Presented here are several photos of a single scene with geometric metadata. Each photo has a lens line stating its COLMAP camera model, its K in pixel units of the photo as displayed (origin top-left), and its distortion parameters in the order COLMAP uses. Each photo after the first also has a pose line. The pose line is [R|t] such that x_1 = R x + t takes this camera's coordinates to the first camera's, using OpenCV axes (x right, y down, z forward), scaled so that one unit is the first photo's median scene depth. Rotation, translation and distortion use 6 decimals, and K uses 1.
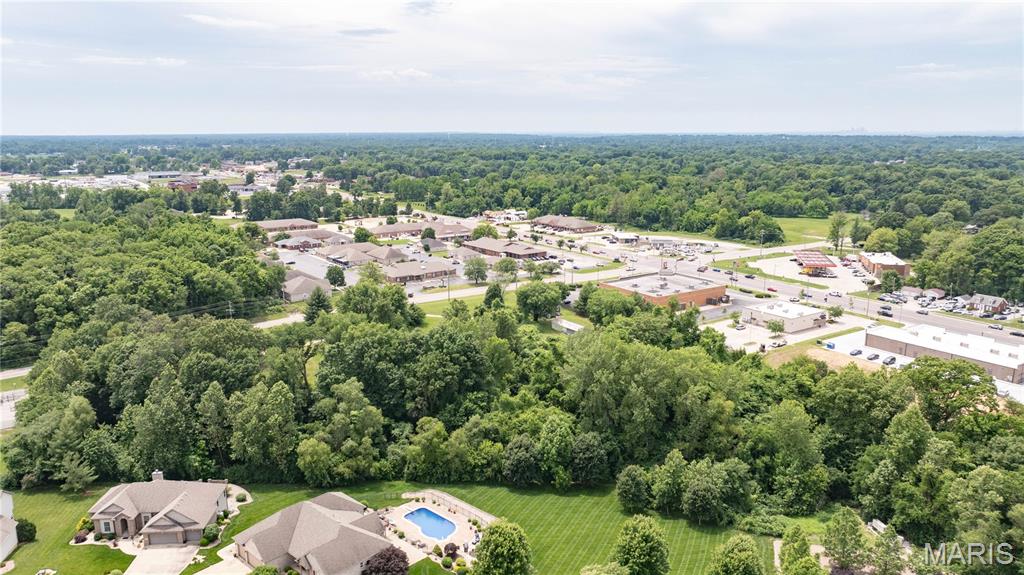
lens RADIAL K [[732.7, 0, 522.2], [0, 732.7, 288.8], [0, 0, 1]] dist [-0.018129, 0.002514]
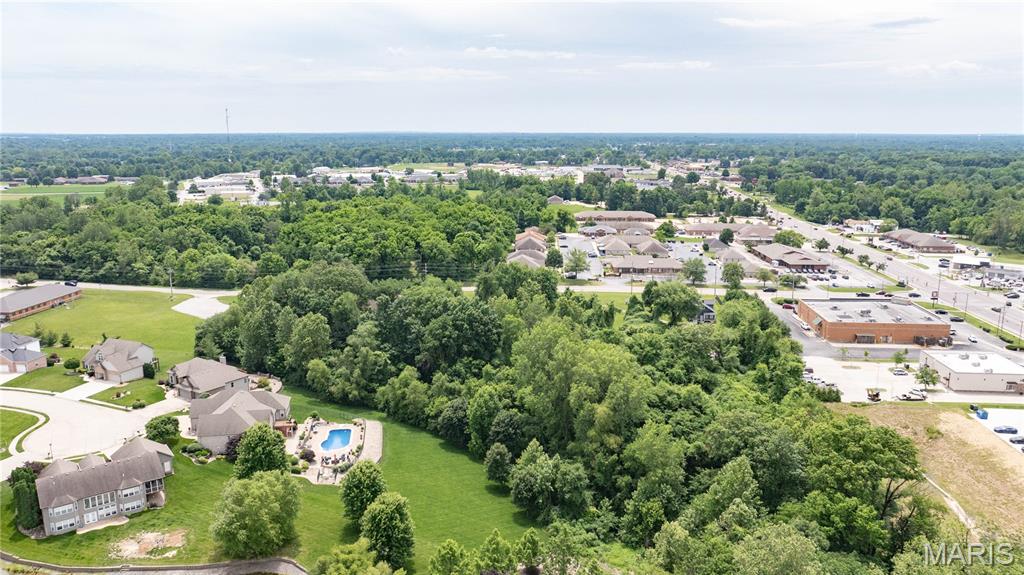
lens RADIAL K [[740.3, 0, 514.8], [0, 740.3, 287.6], [0, 0, 1]] dist [-0.016313, 0.001247]
pose [[0.780307, 0.135134, -0.610623, 0.229388], [-0.137175, 0.989582, 0.043705, -0.008673], [0.610168, 0.049659, 0.790714, 0.047769]]
